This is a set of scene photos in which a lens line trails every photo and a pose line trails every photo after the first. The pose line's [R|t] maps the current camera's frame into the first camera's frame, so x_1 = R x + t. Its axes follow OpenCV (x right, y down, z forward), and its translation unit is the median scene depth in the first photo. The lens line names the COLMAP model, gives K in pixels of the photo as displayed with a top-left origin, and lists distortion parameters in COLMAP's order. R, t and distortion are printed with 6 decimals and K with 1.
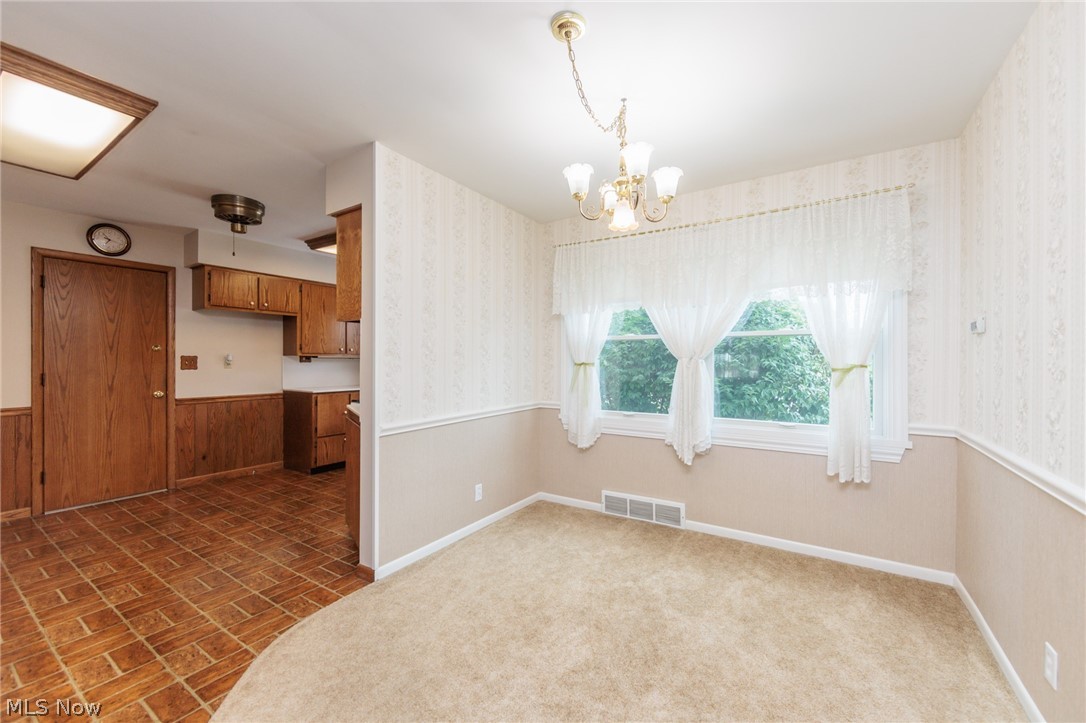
lens RADIAL K [[427.2, 0, 534.9], [0, 427.2, 355.5], [0, 0, 1]] dist [-0.002727, -0.000150]
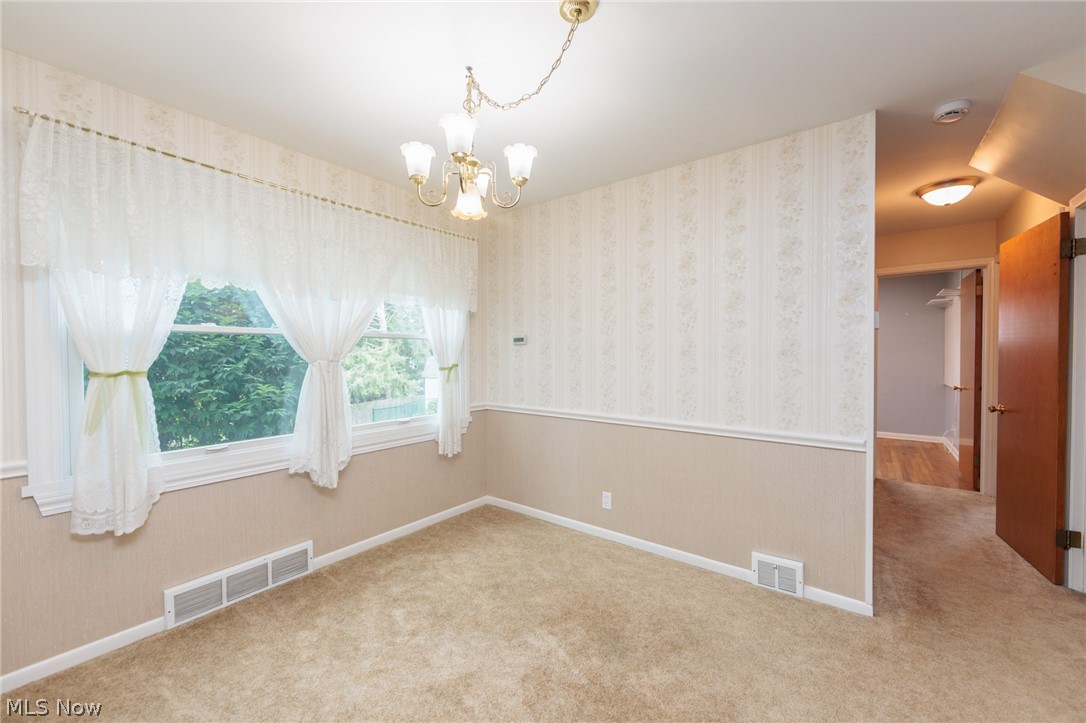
lens RADIAL K [[427.2, 0, 526.1], [0, 427.2, 362.2], [0, 0, 1]] dist [-0.002727, -0.000150]
pose [[0.082838, -0.009963, 0.996513, -0.418677], [0.002300, 0.999949, 0.009806, 0.002075], [-0.996560, 0.001479, 0.082856, 0.525648]]
